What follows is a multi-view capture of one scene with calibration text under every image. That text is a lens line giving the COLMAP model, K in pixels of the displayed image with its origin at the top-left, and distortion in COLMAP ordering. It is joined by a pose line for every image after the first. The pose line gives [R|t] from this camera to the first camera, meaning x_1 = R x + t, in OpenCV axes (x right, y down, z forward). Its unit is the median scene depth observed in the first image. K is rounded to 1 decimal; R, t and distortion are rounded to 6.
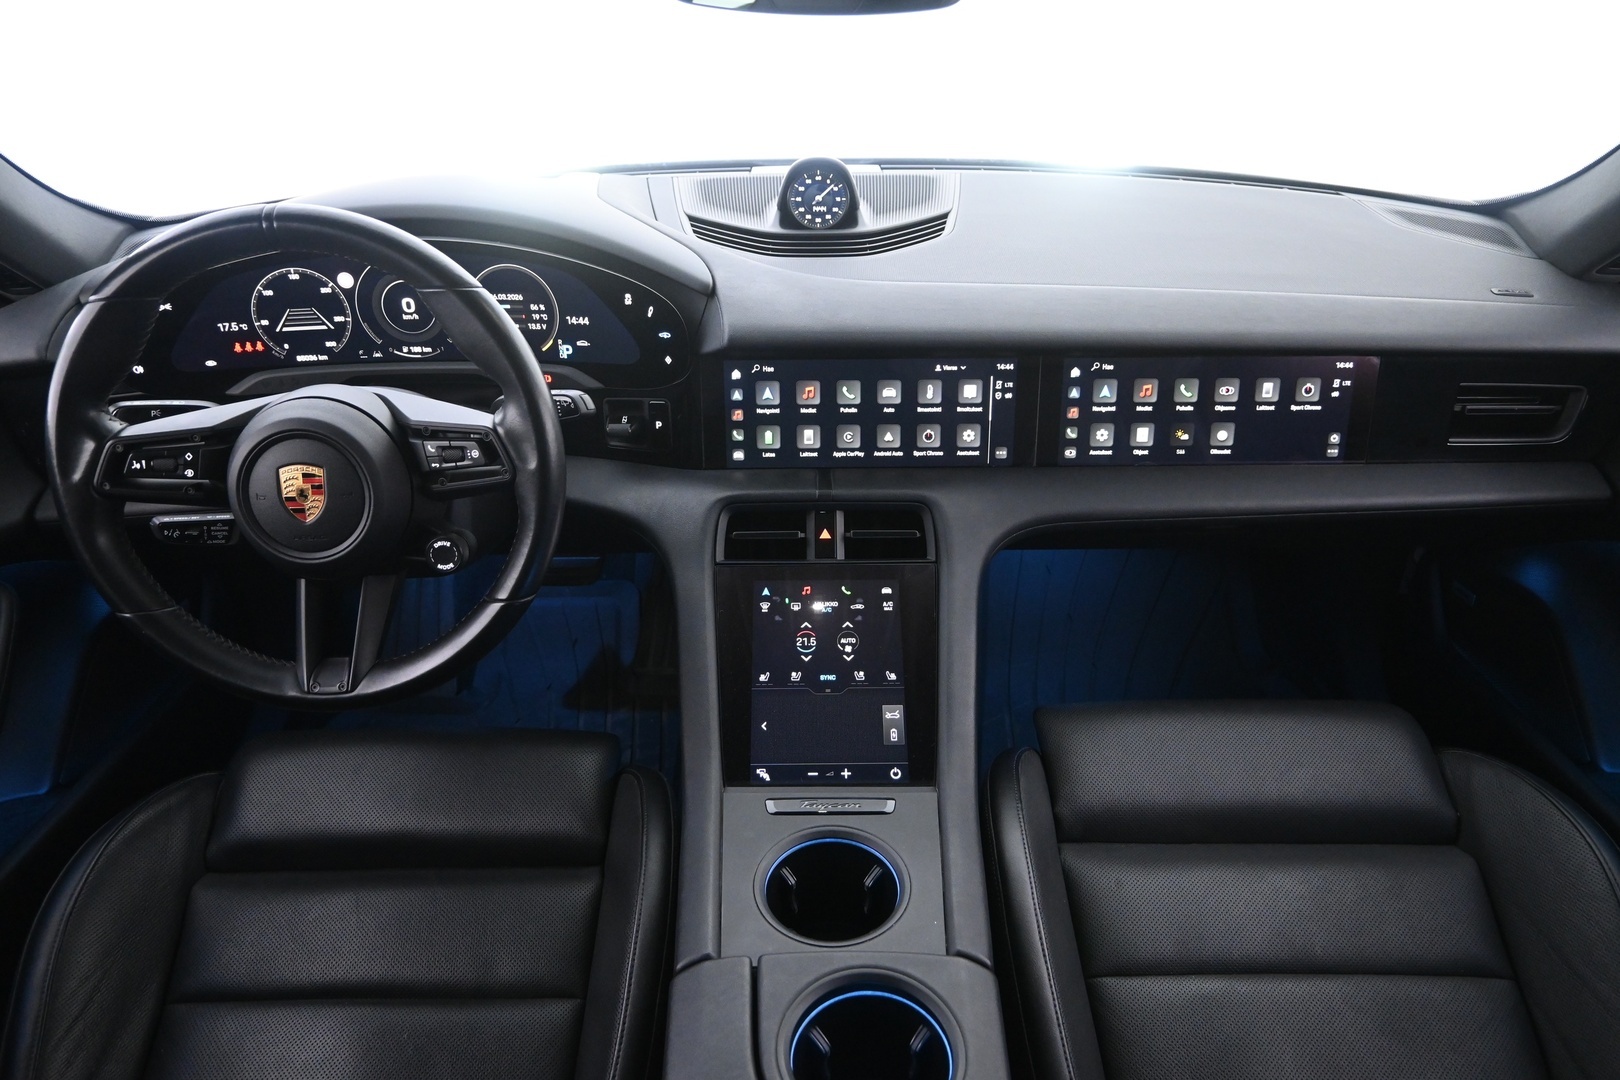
lens RADIAL K [[1127.0, 0, 818.3], [0, 1127.0, 538.4], [0, 0, 1]] dist [0.000590, 0.002185]
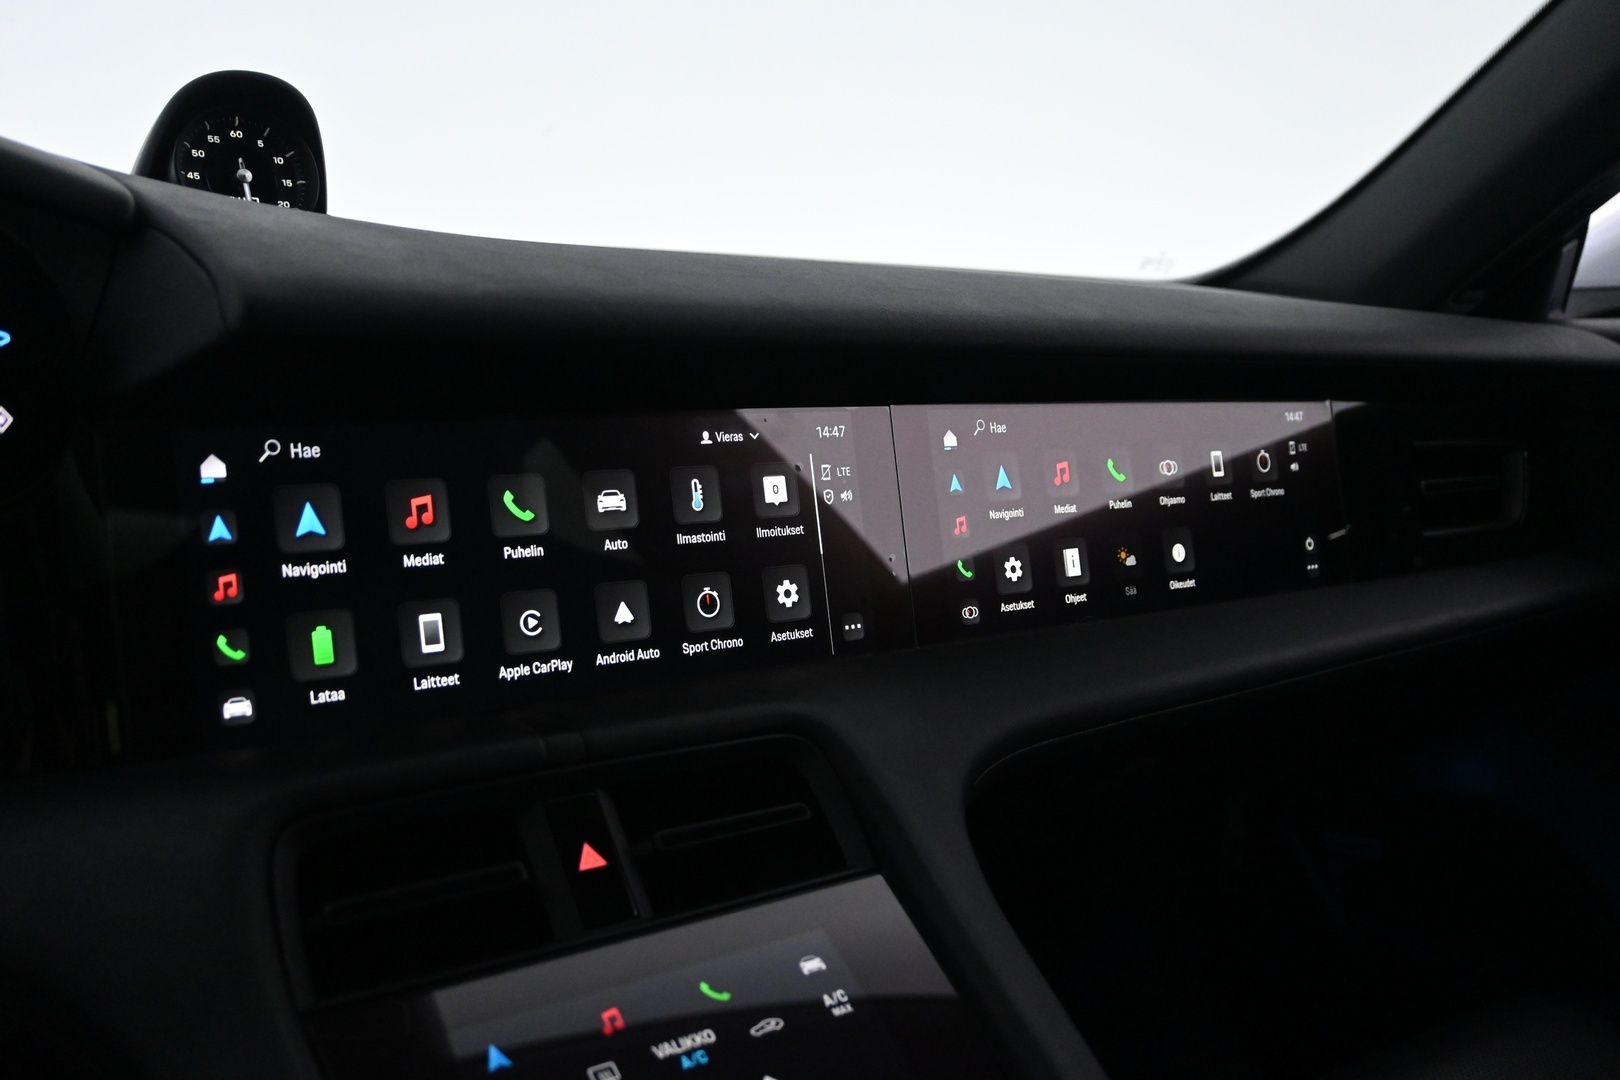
lens RADIAL K [[1525.3, 0, 807.6], [0, 1525.3, 536.4], [0, 0, 1]] dist [0.011579, 0.000000]
pose [[0.797213, -0.057548, 0.600949, -0.215166], [0.278914, 0.917947, -0.282100, 0.056441], [-0.535405, 0.392507, 0.747850, 0.580247]]
